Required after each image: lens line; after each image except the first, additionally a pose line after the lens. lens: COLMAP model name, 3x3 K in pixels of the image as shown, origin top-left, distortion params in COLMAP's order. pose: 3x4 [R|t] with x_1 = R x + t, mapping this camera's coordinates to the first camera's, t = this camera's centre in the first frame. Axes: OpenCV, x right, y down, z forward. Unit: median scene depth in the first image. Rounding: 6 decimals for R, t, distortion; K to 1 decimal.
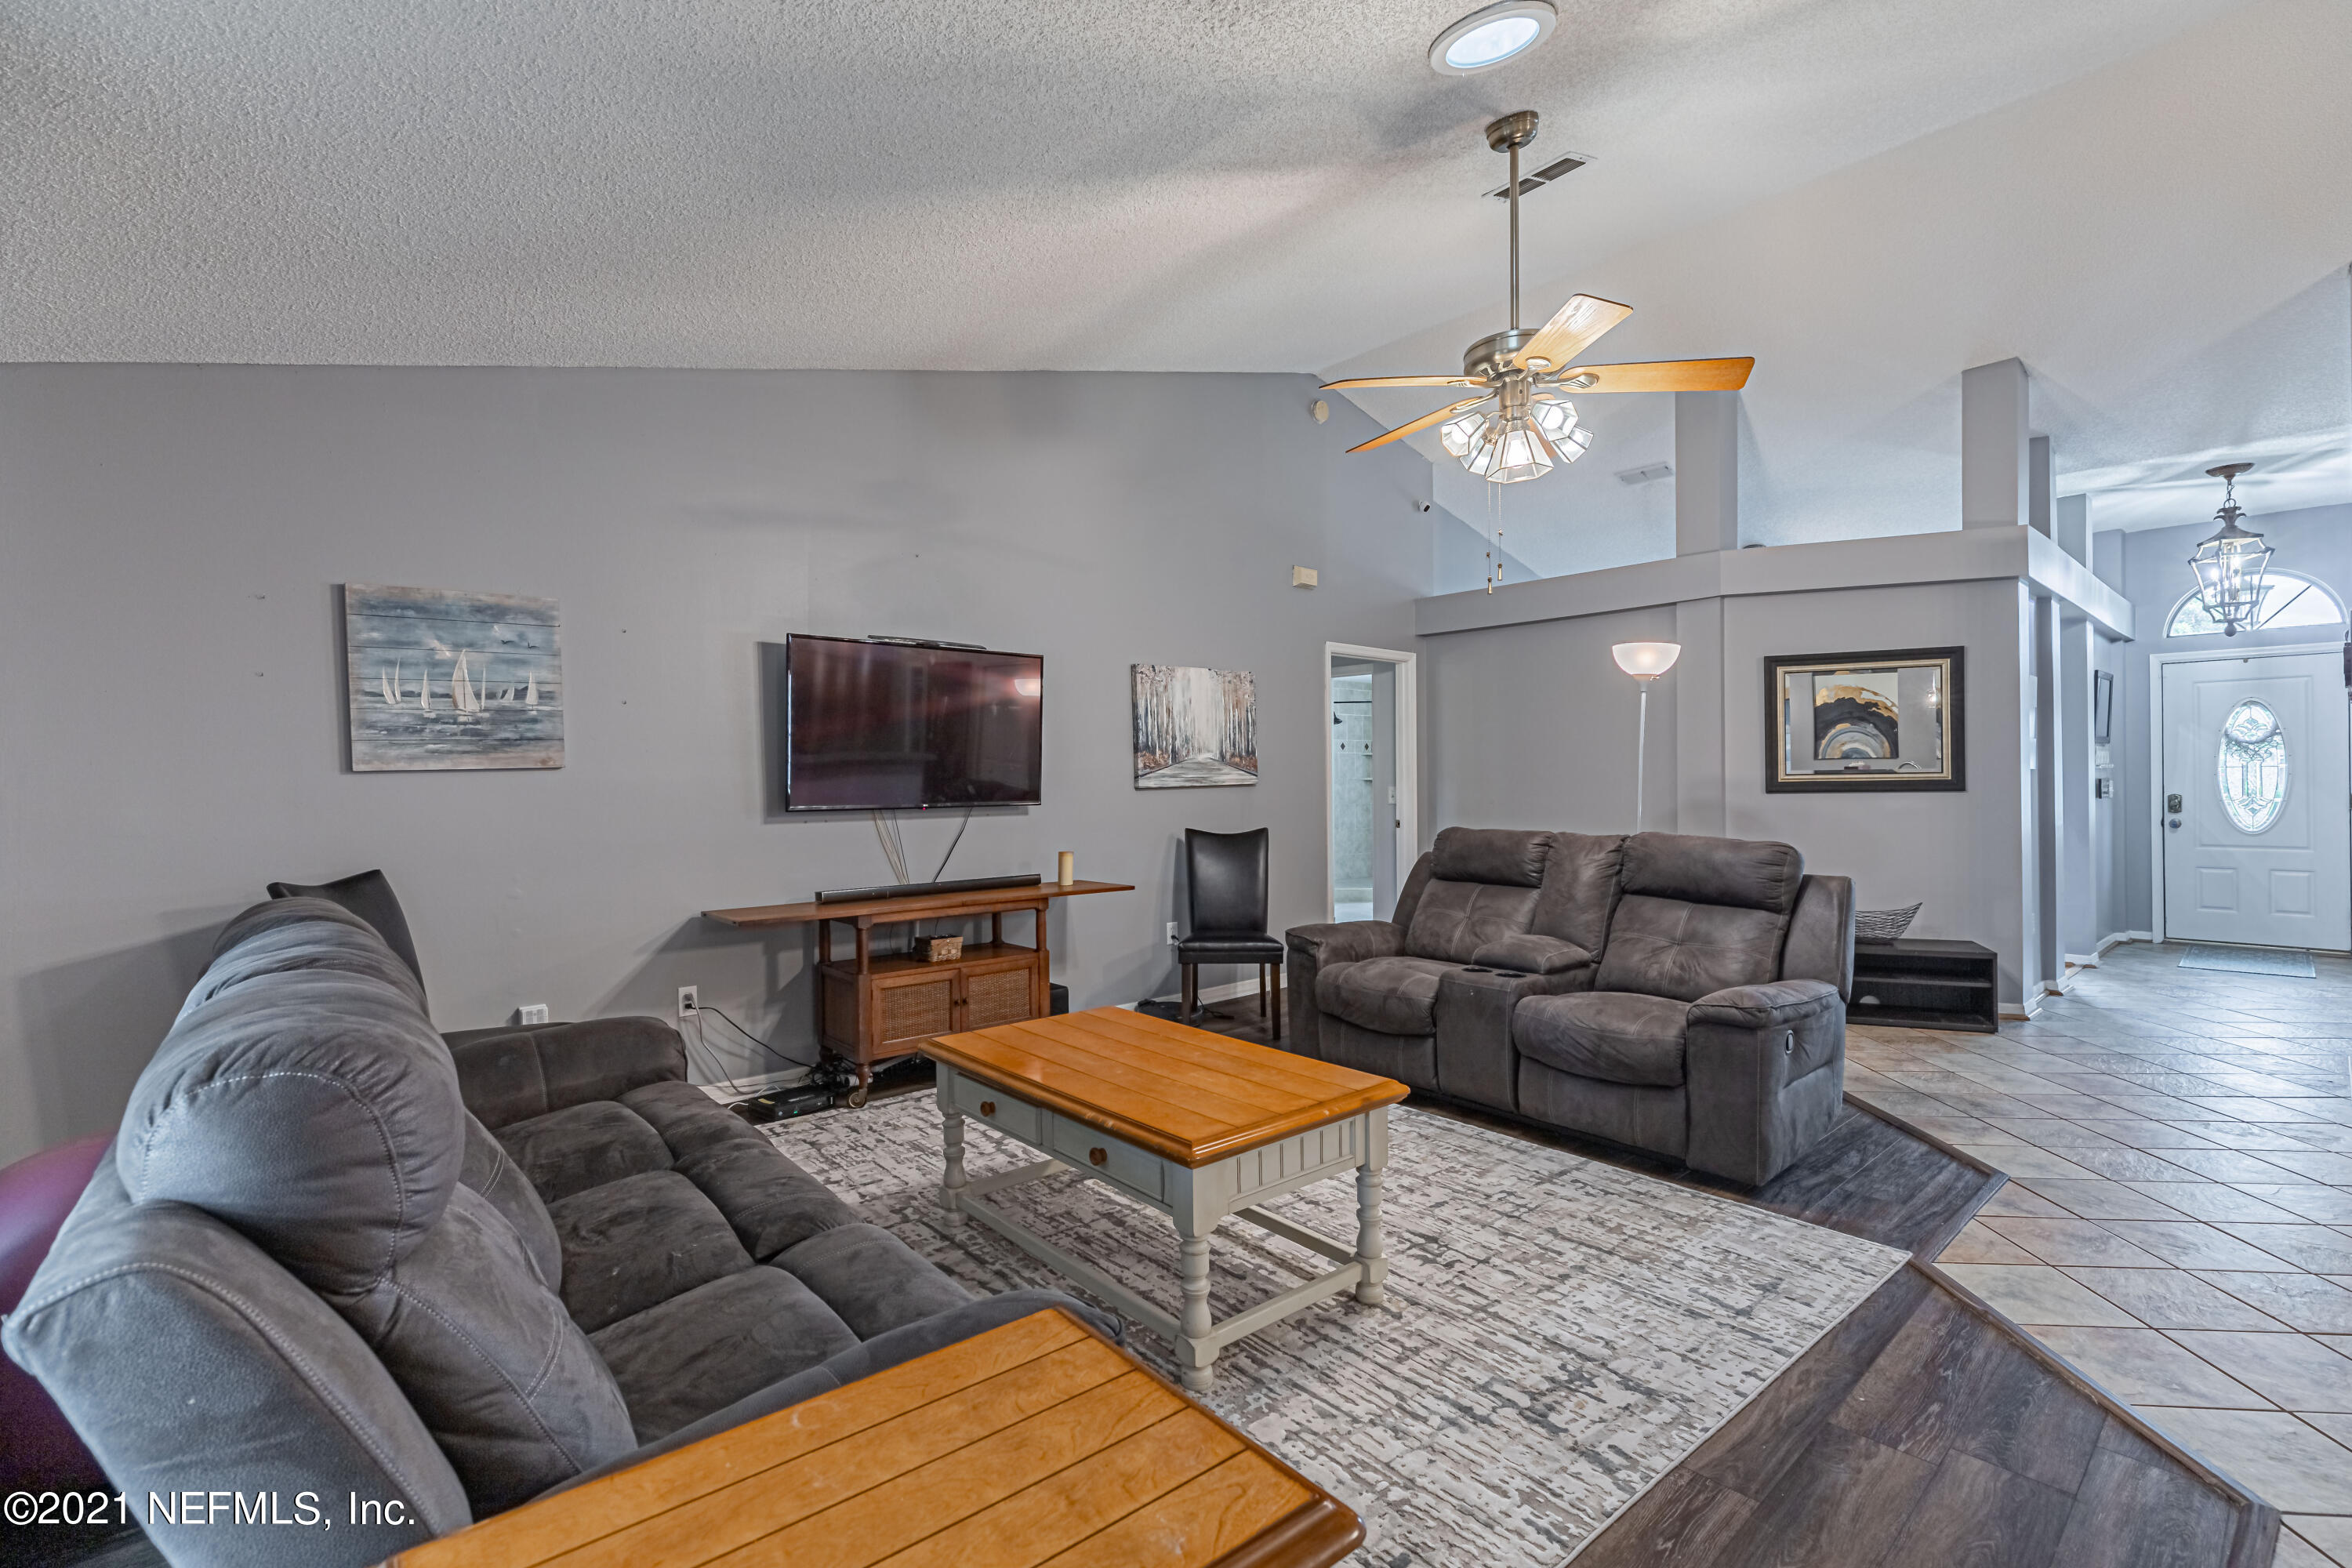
lens RADIAL K [[1052.3, 0, 1183.7], [0, 1052.3, 781.5], [0, 0, 1]] dist [0.004545, -0.000111]
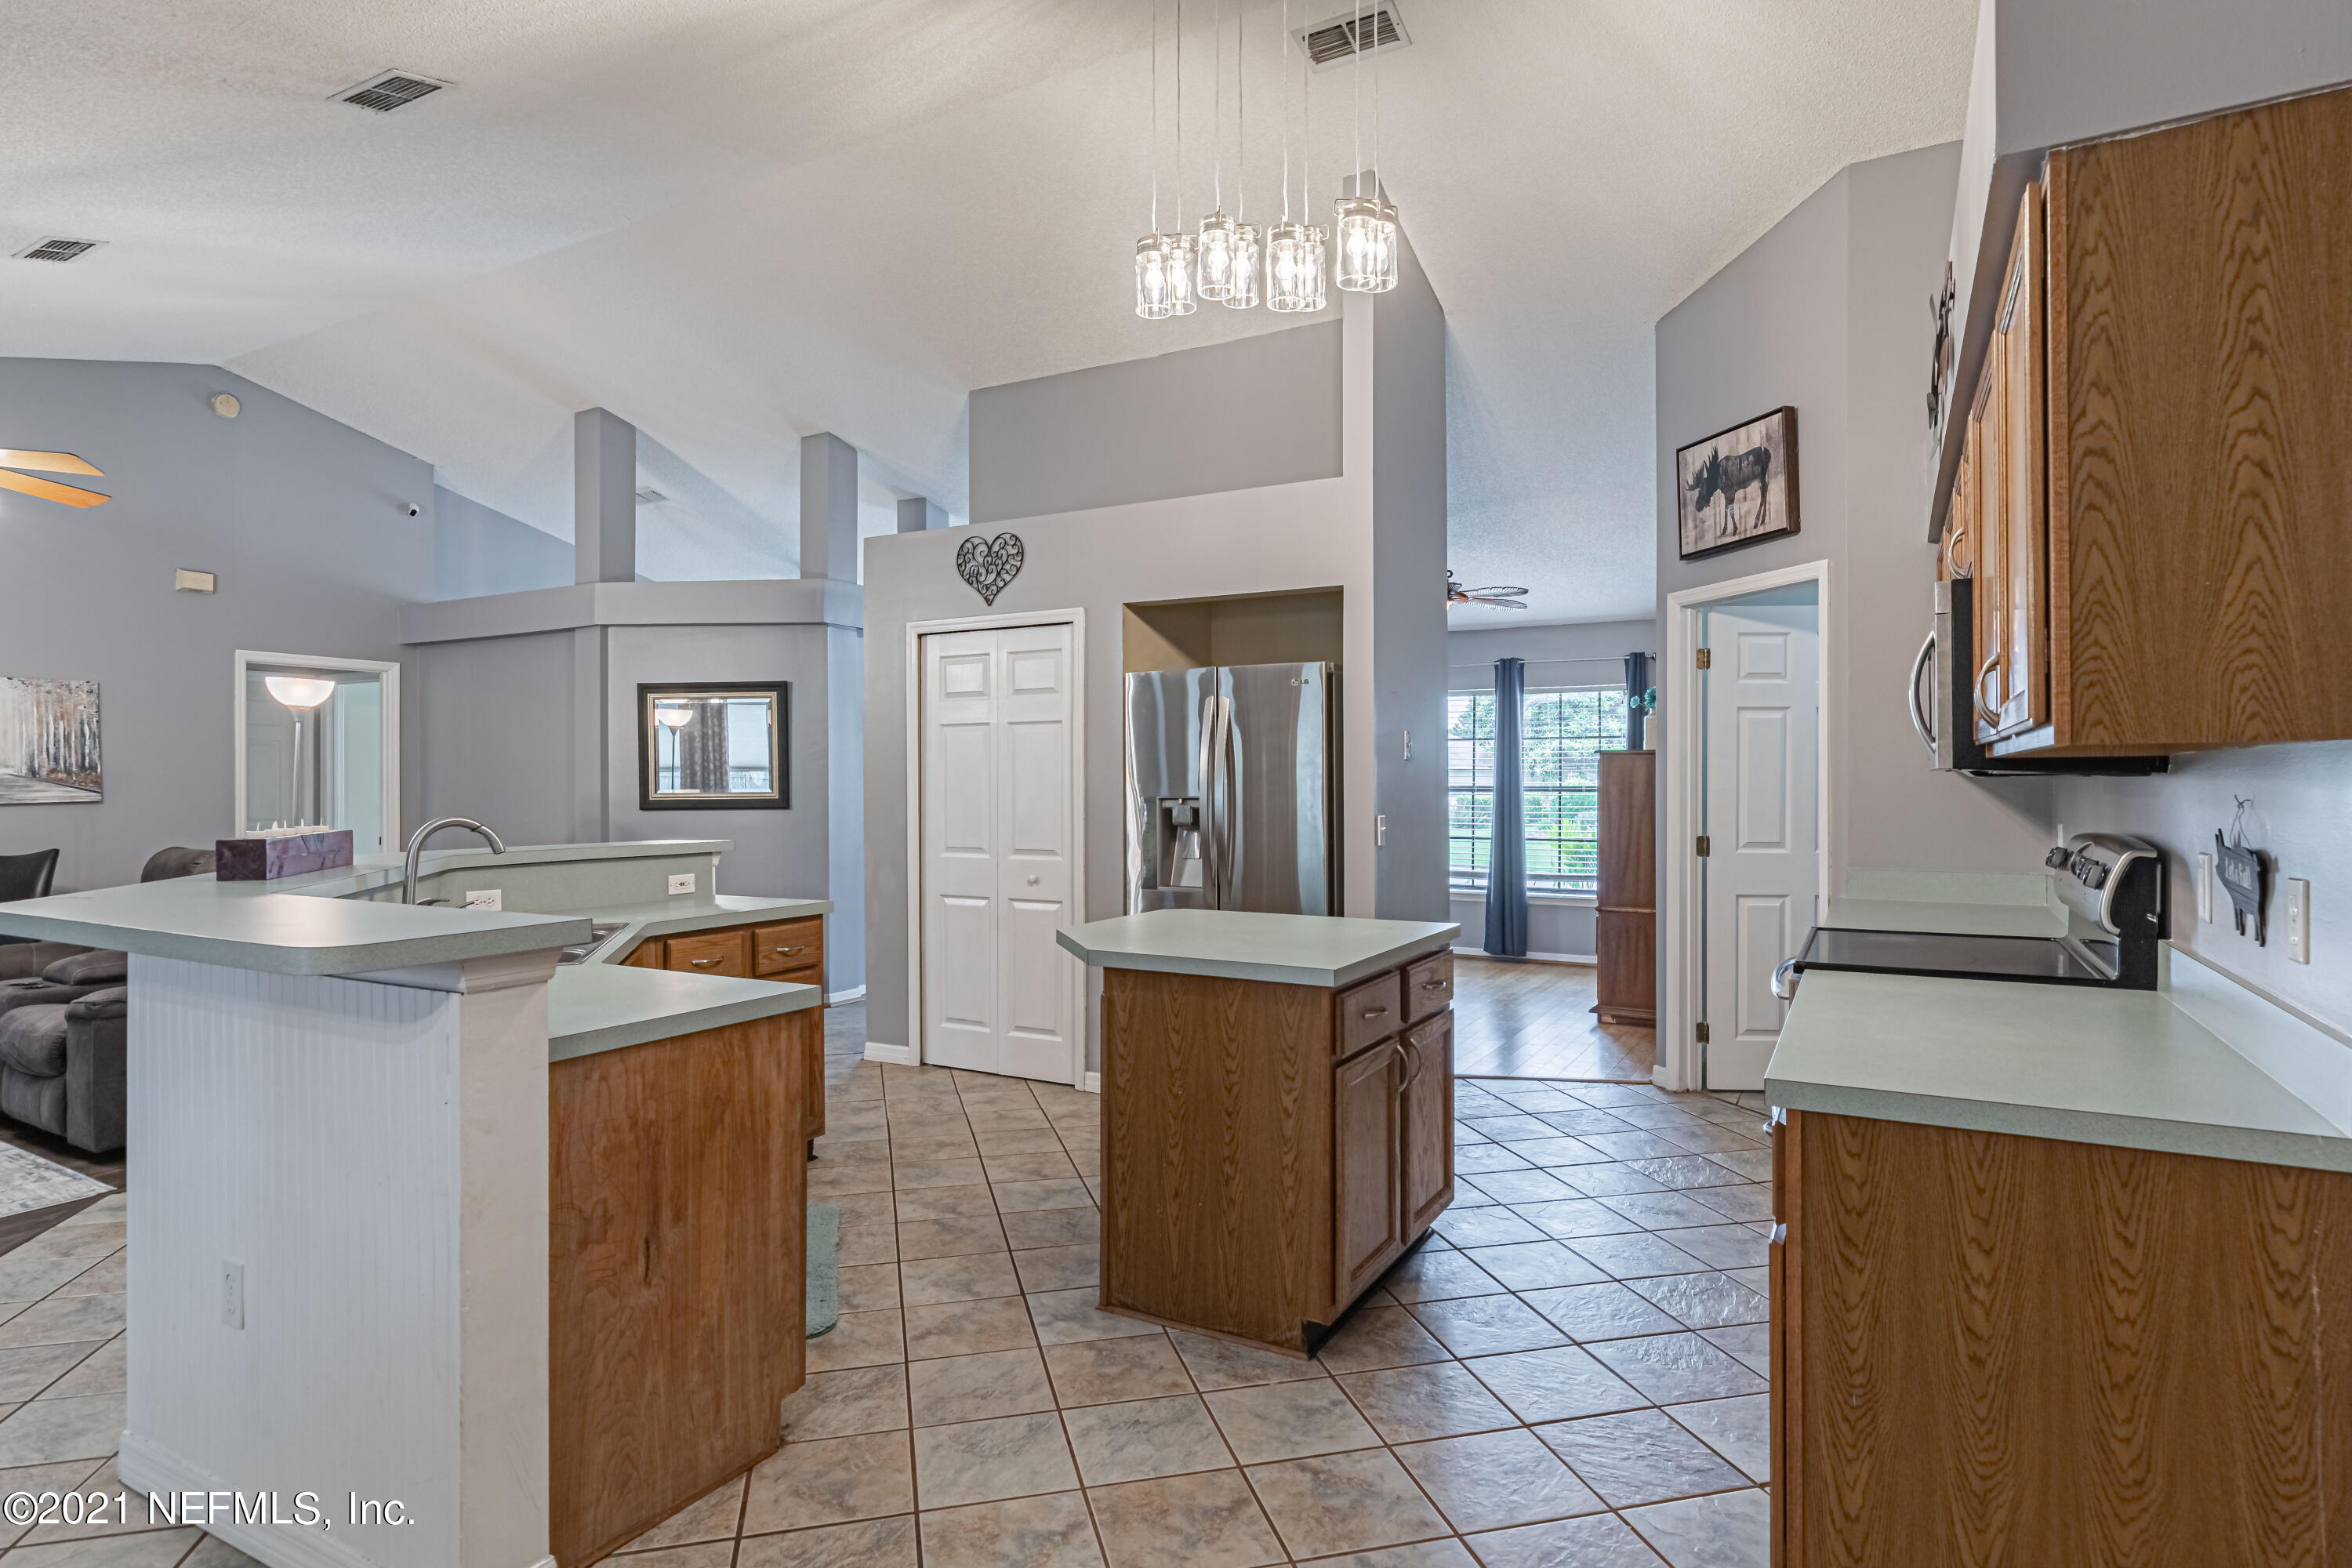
lens RADIAL K [[1258.7, 0, 1177.9], [0, 1258.7, 780.0], [0, 0, 1]] dist [-0.005980, 0.001603]
pose [[0.947592, 0.004993, 0.319444, 0.995611], [-0.005148, 0.999987, -0.000360, -0.033784], [-0.319442, -0.001303, 0.947605, -0.583229]]
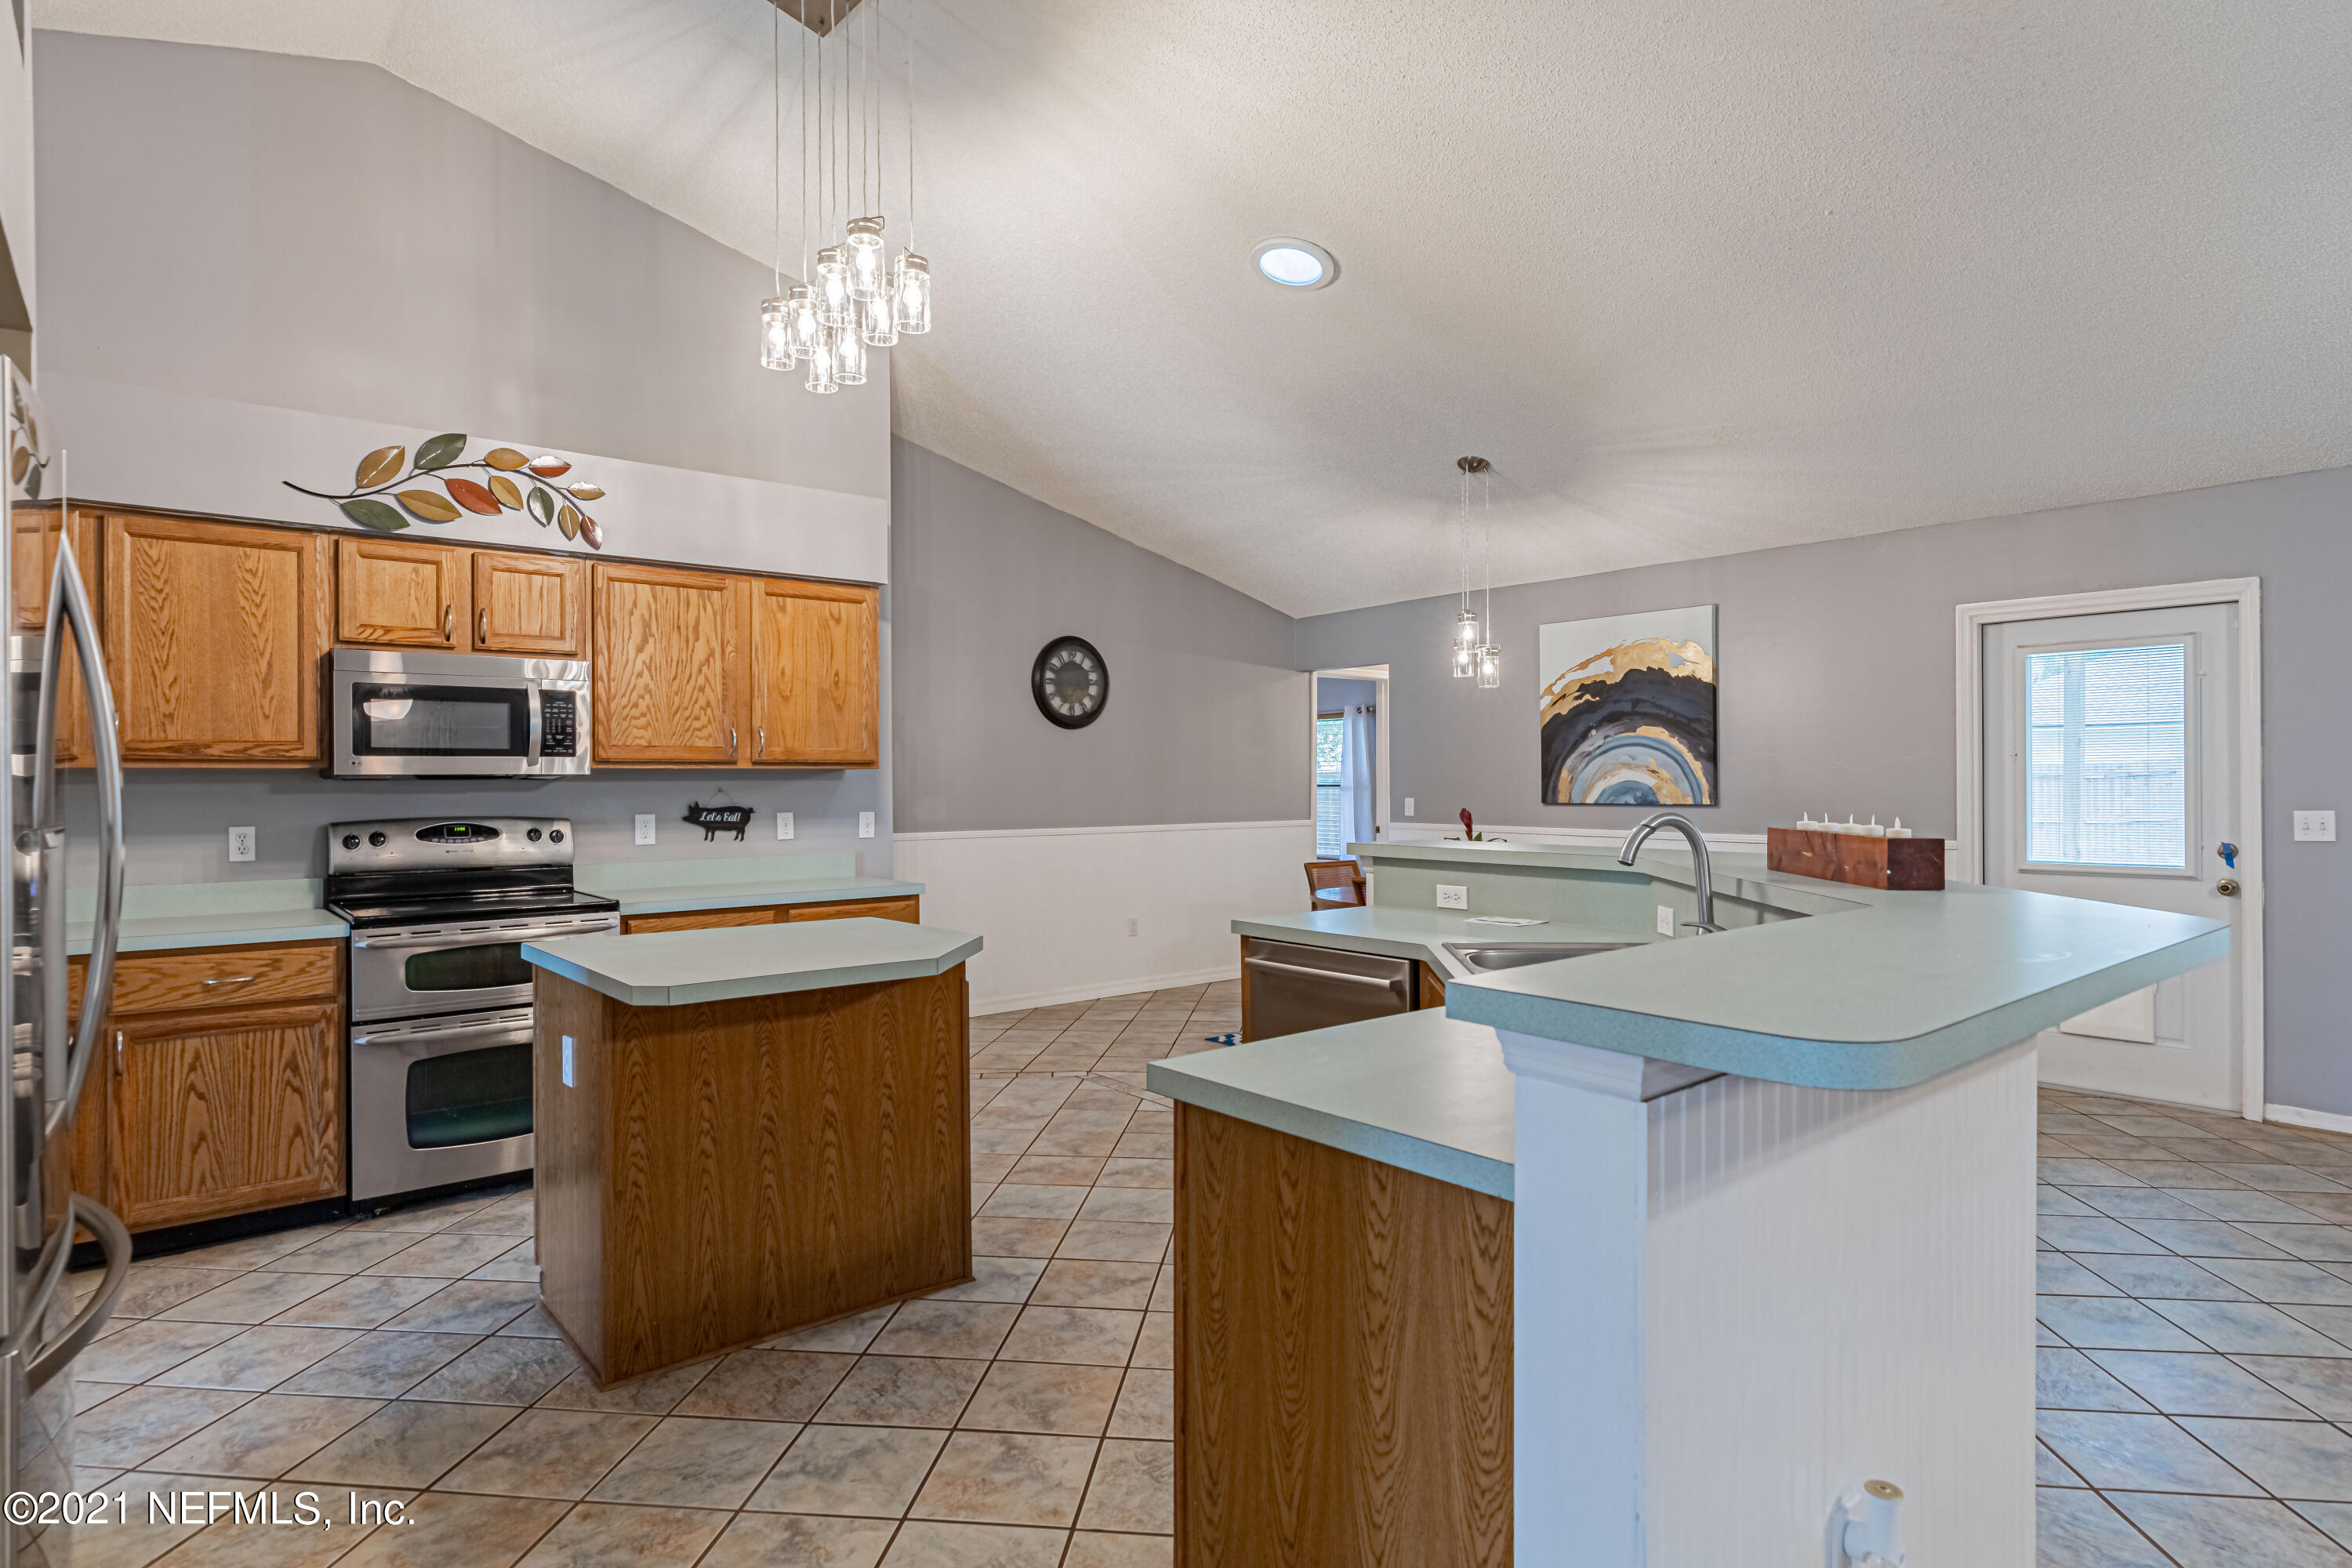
lens RADIAL K [[1258.7, 0, 1175.3], [0, 1258.7, 780.2], [0, 0, 1]] dist [-0.005980, 0.001603]
pose [[-0.999195, 0.015168, 0.037139, 1.035143], [0.015078, 0.999883, -0.002715, -0.026578], [-0.037176, -0.002153, -0.999306, 1.064009]]
